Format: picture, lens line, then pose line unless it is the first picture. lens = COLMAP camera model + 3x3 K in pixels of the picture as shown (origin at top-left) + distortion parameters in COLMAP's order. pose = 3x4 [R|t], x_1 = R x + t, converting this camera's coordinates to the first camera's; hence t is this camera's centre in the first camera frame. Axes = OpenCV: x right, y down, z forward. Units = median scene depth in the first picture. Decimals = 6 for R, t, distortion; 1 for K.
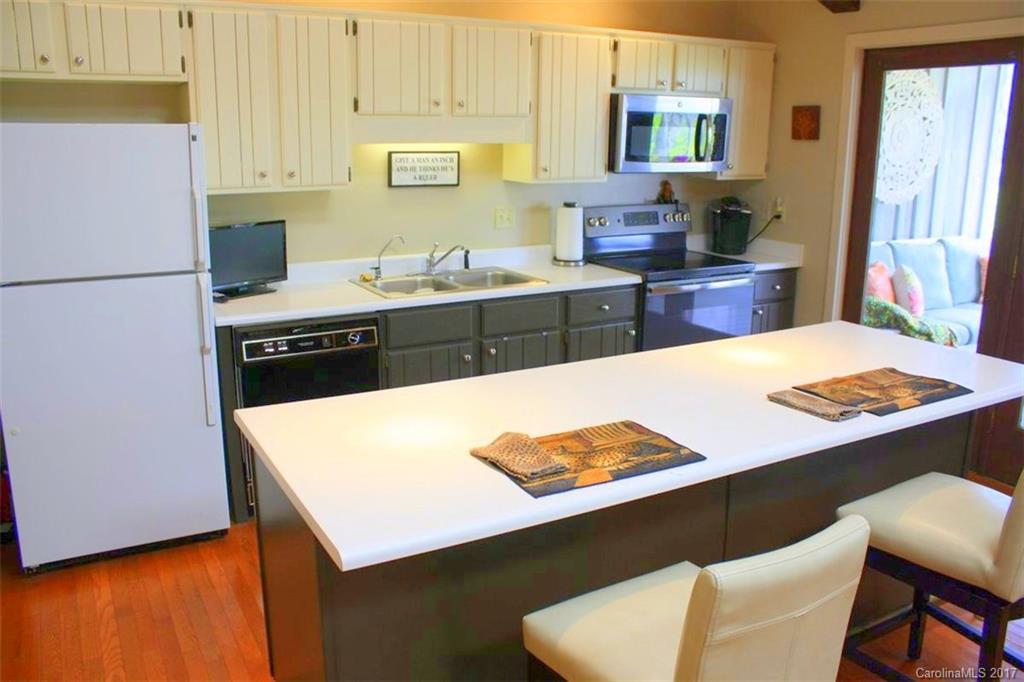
lens RADIAL K [[837.7, 0, 506.4], [0, 837.7, 338.2], [0, 0, 1]] dist [-0.109964, 0.065659]
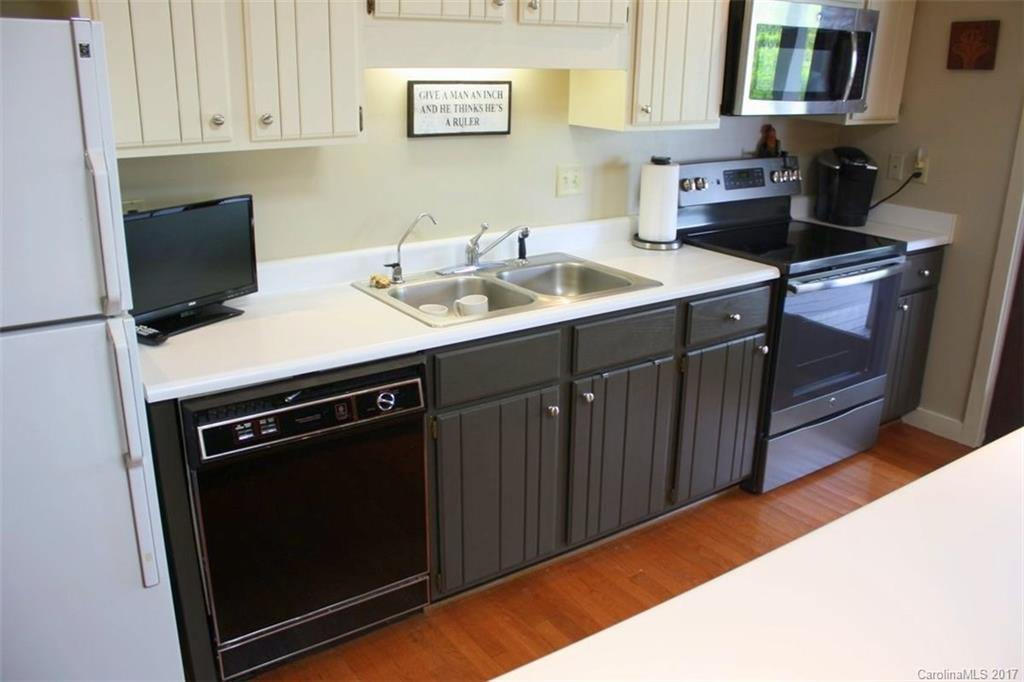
lens RADIAL K [[837.7, 0, 510.4], [0, 837.7, 336.9], [0, 0, 1]] dist [-0.109964, 0.065659]
pose [[0.995490, -0.024592, 0.091622, -0.126954], [0.017500, 0.996845, 0.077415, -0.076820], [-0.093237, -0.075463, 0.992780, 0.348035]]
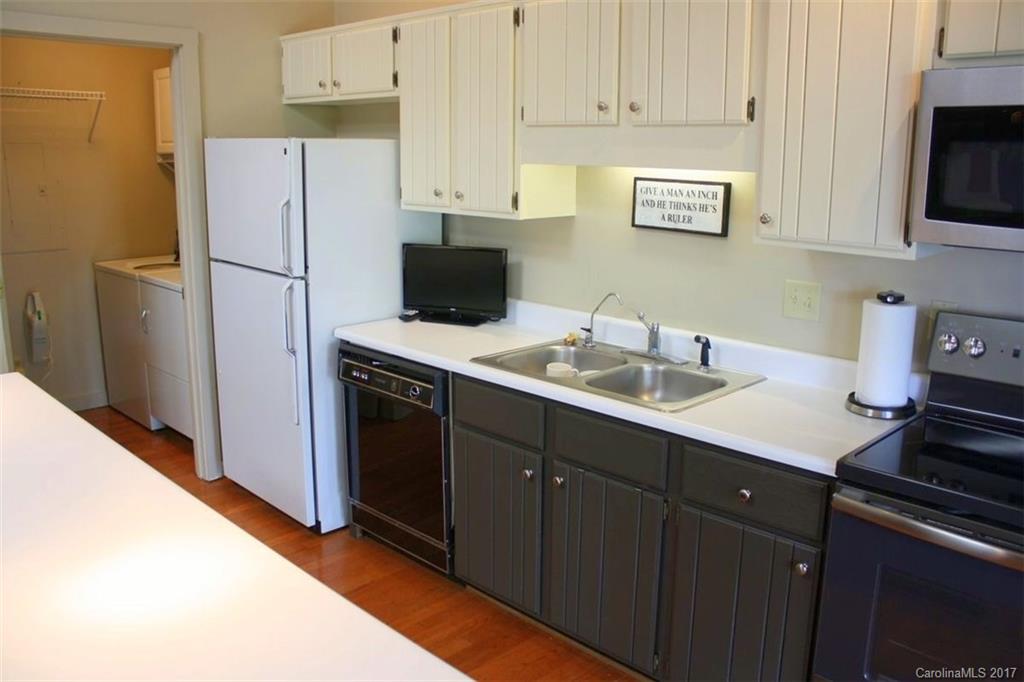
lens RADIAL K [[837.7, 0, 508.4], [0, 837.7, 346.4], [0, 0, 1]] dist [-0.109964, 0.065659]
pose [[0.286635, 0.217053, -0.933128, 0.532722], [-0.240995, 0.959013, 0.149046, -0.164936], [0.927234, 0.182158, 0.327195, 0.687644]]
